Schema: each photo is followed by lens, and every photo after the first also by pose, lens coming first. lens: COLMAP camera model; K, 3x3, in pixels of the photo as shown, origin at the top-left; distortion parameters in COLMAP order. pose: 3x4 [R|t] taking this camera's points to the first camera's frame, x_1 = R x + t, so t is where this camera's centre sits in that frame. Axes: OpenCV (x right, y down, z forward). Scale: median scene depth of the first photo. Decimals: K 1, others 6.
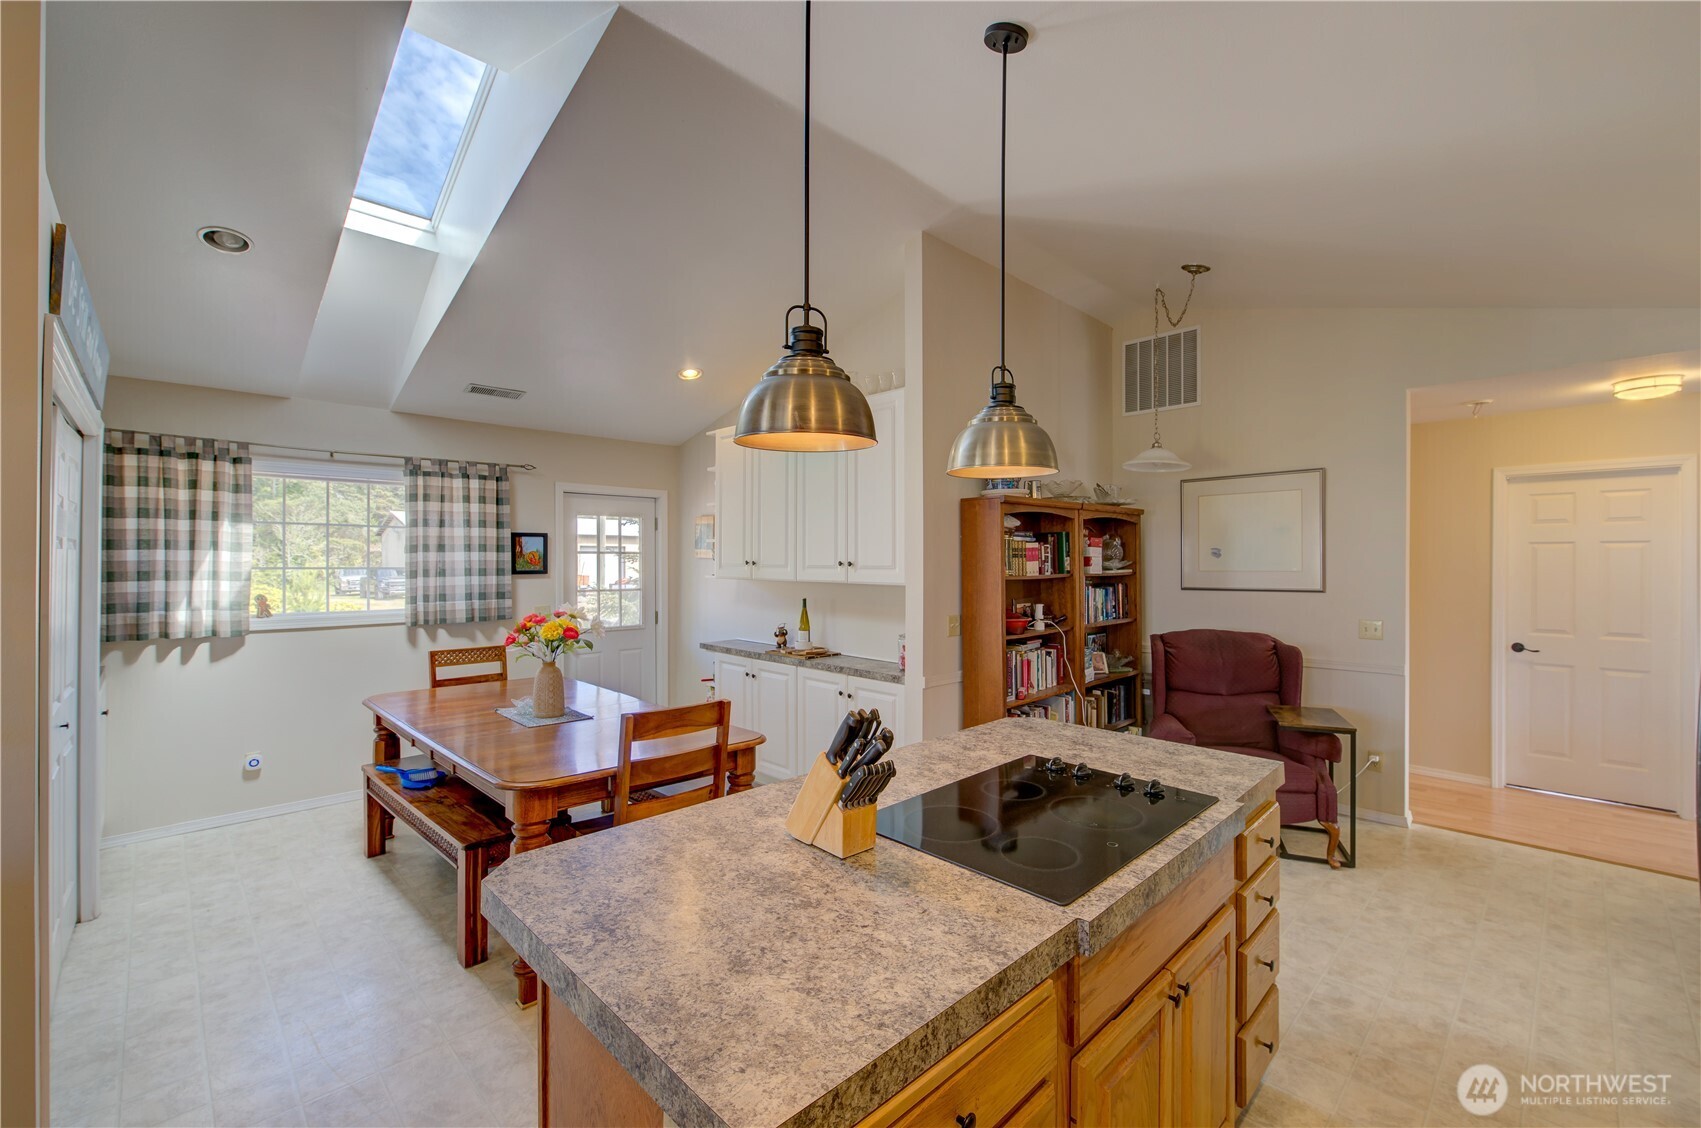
lens RADIAL K [[718.1, 0, 848.3], [0, 718.1, 569.0], [0, 0, 1]] dist [-0.002500, -0.000340]
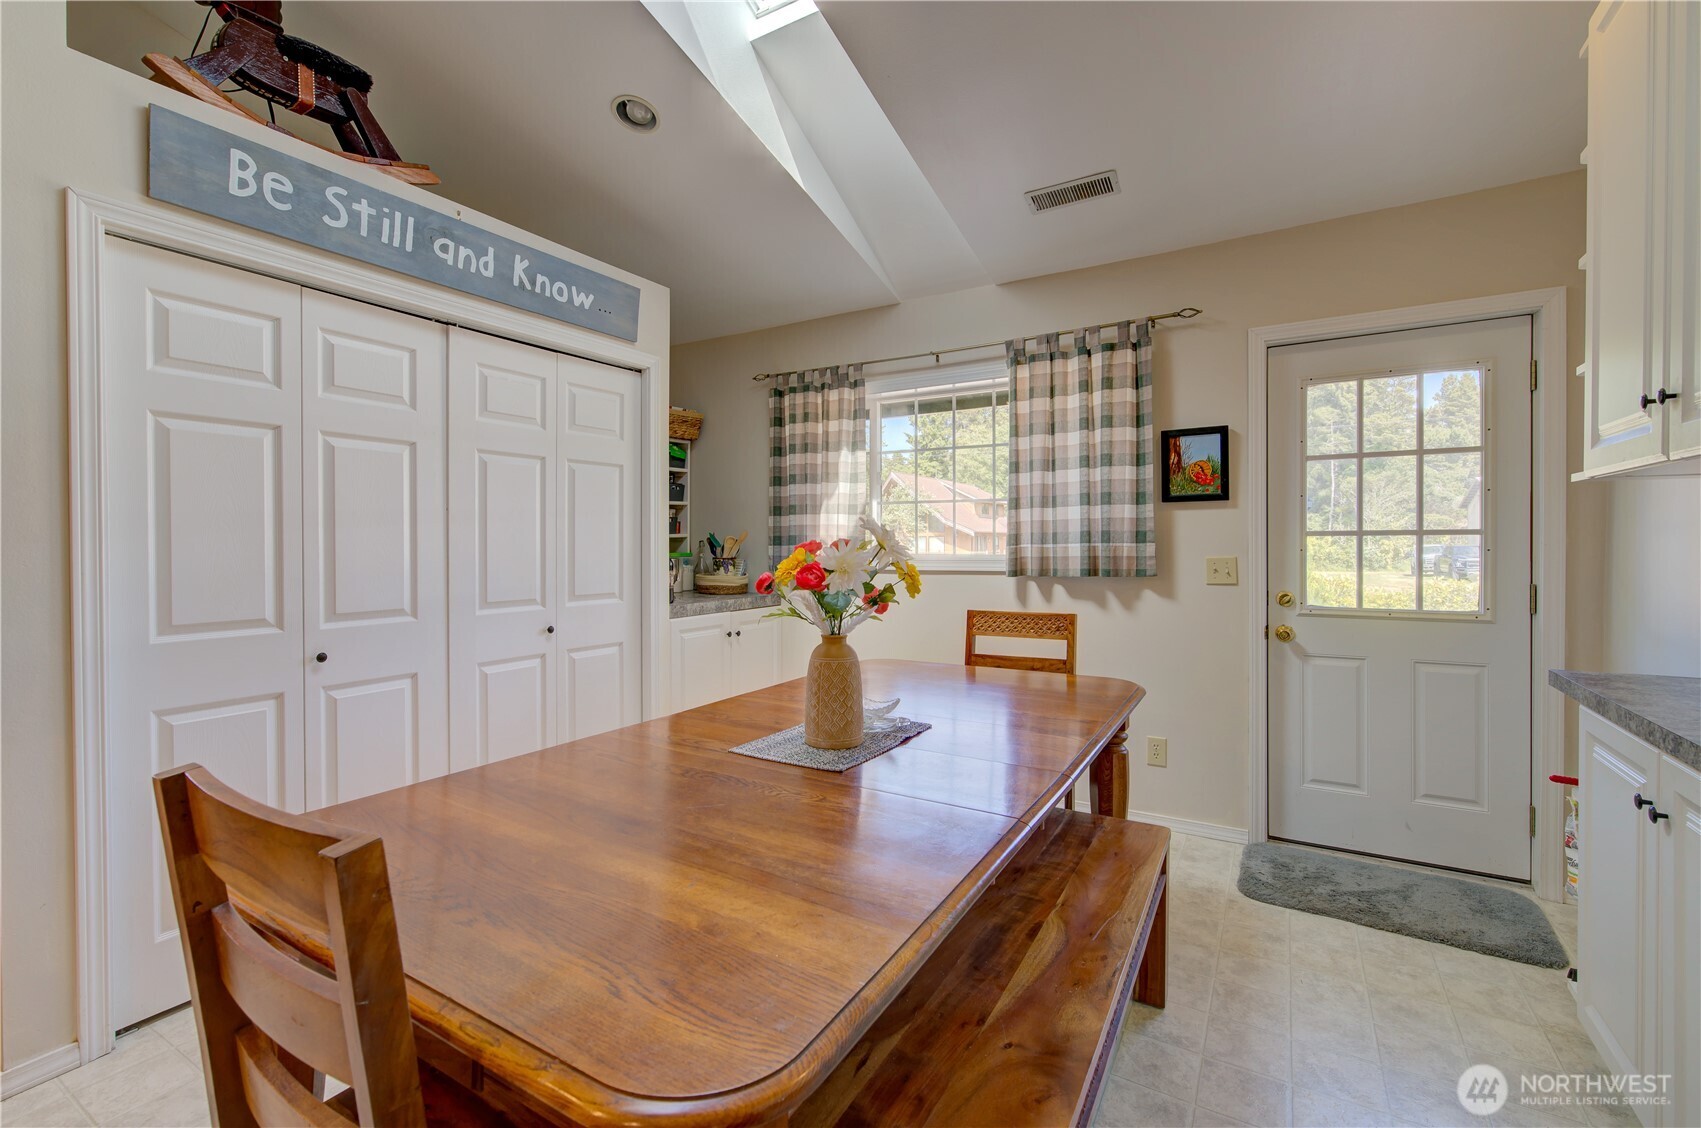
lens RADIAL K [[718.1, 0, 855.0], [0, 718.1, 559.2], [0, 0, 1]] dist [-0.002500, -0.000340]
pose [[0.270918, 0.017303, -0.962447, 0.043001], [-0.009090, 0.999840, 0.015417, 0.057007], [0.962560, 0.004572, 0.271032, 0.707290]]
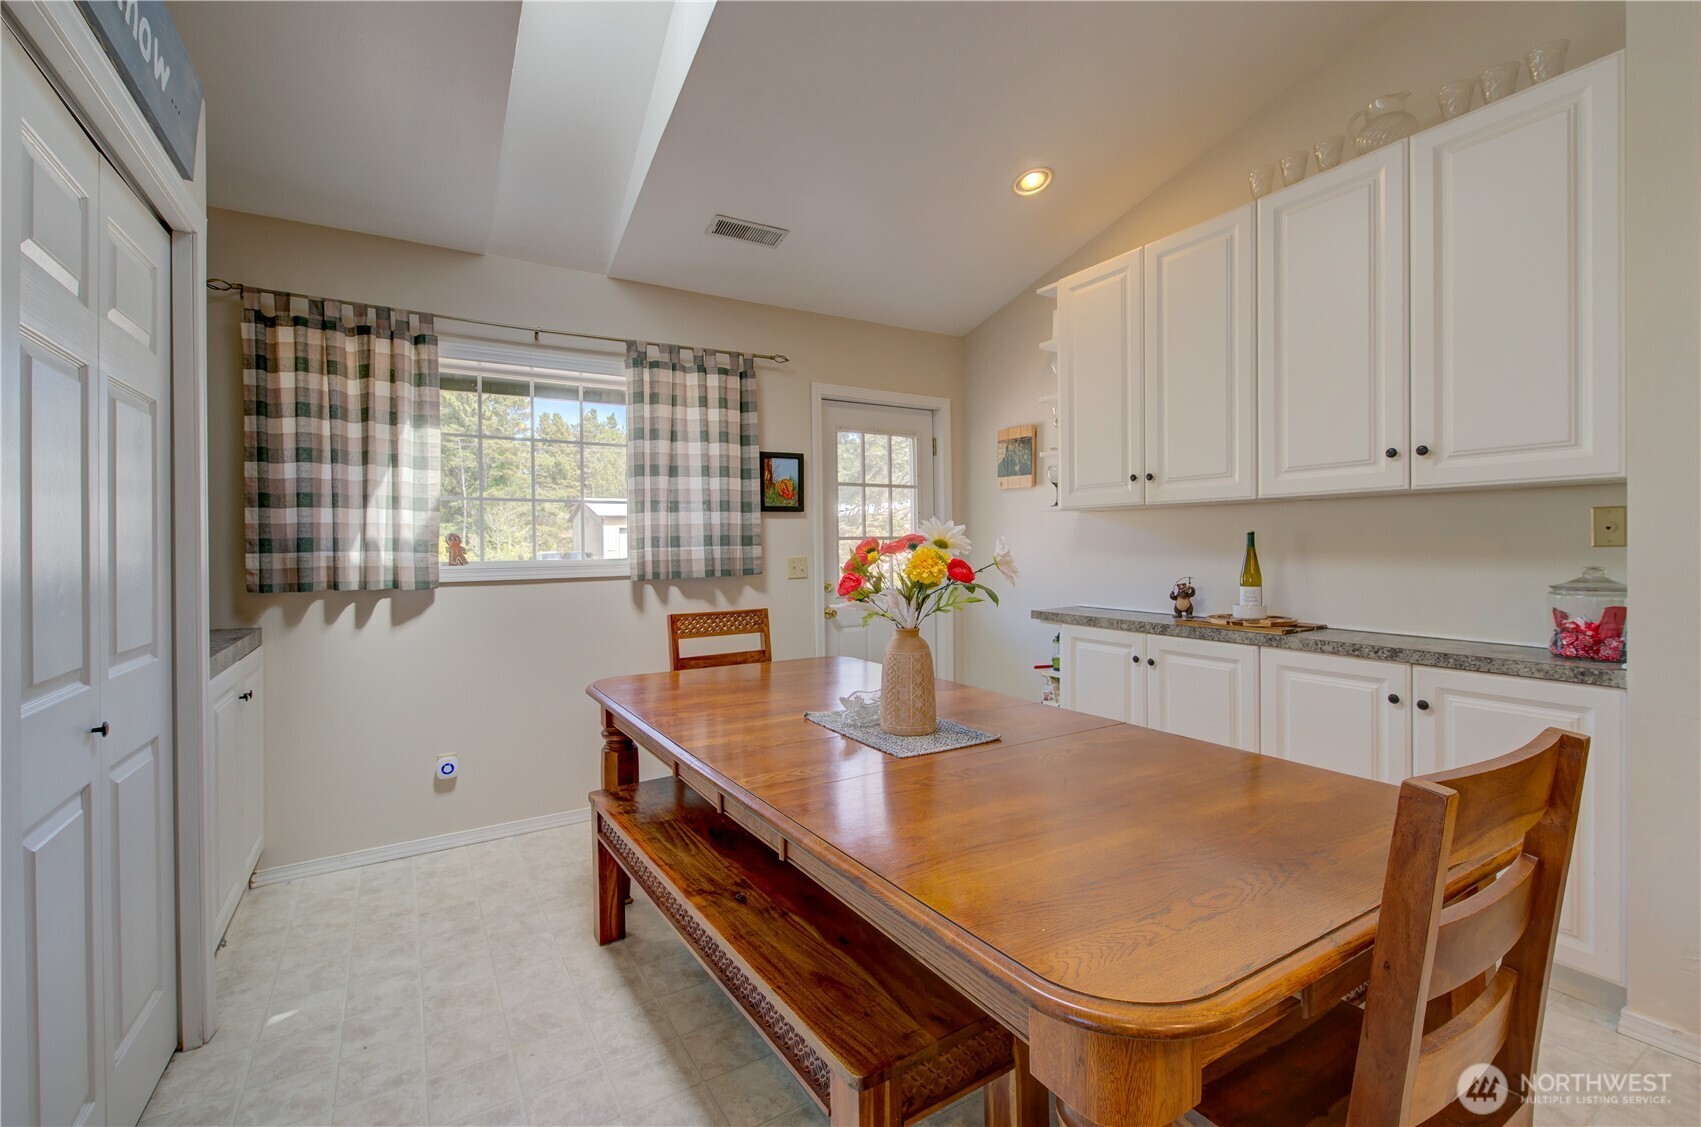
lens RADIAL K [[718.1, 0, 817.7], [0, 718.1, 561.1], [0, 0, 1]] dist [-0.002500, -0.000340]
pose [[0.970198, -0.010069, -0.242103, -0.288146], [0.012356, 0.999892, 0.007928, 0.061638], [0.241997, -0.010683, 0.970218, 0.386456]]
